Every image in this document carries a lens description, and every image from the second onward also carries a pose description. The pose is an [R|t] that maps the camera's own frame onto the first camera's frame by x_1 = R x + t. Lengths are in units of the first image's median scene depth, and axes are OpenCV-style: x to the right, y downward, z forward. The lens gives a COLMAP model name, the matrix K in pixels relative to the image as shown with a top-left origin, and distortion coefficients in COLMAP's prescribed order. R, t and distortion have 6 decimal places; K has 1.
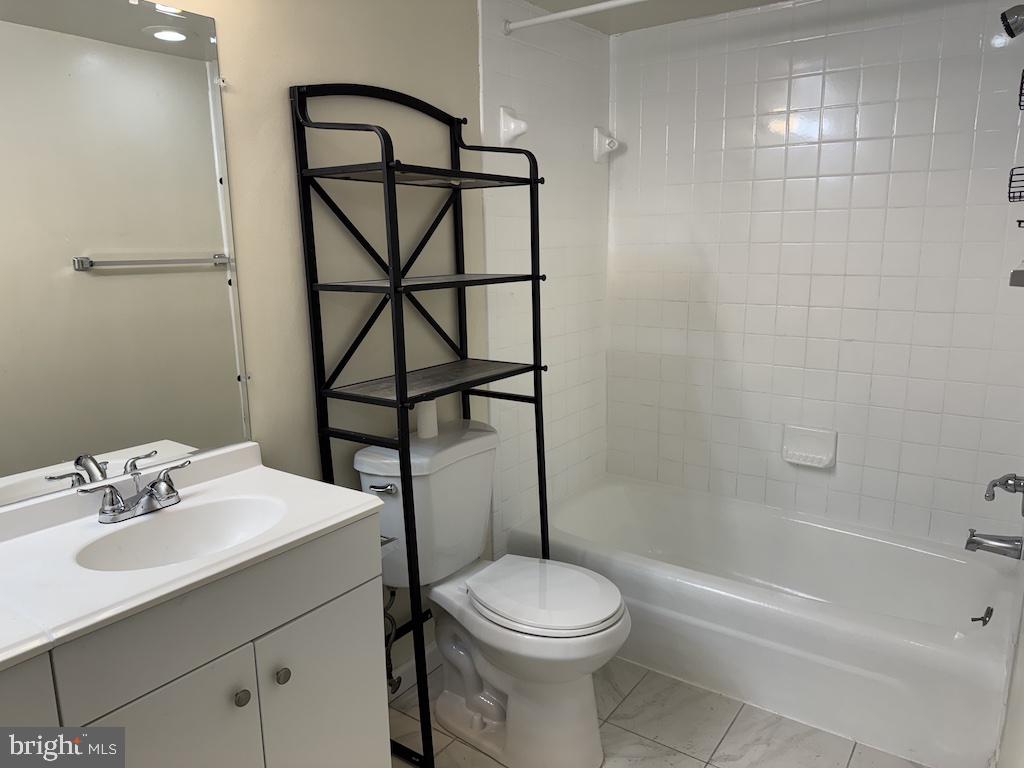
lens RADIAL K [[720.7, 0, 511.7], [0, 720.7, 385.5], [0, 0, 1]] dist [0.040227, -0.049286]
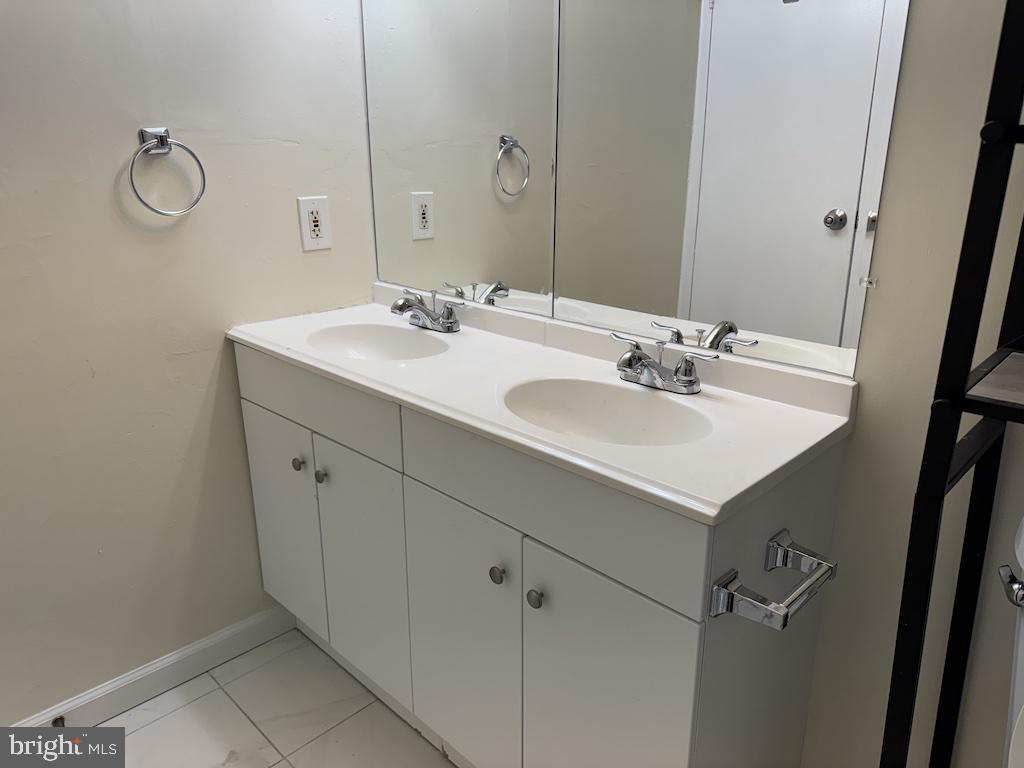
lens RADIAL K [[720.7, 0, 511.2], [0, 720.7, 380.8], [0, 0, 1]] dist [0.040227, -0.049286]
pose [[-0.165110, 0.312880, -0.935331, 0.407297], [-0.185600, 0.921547, 0.341033, -0.116702], [0.968654, 0.229906, -0.094086, 1.025015]]
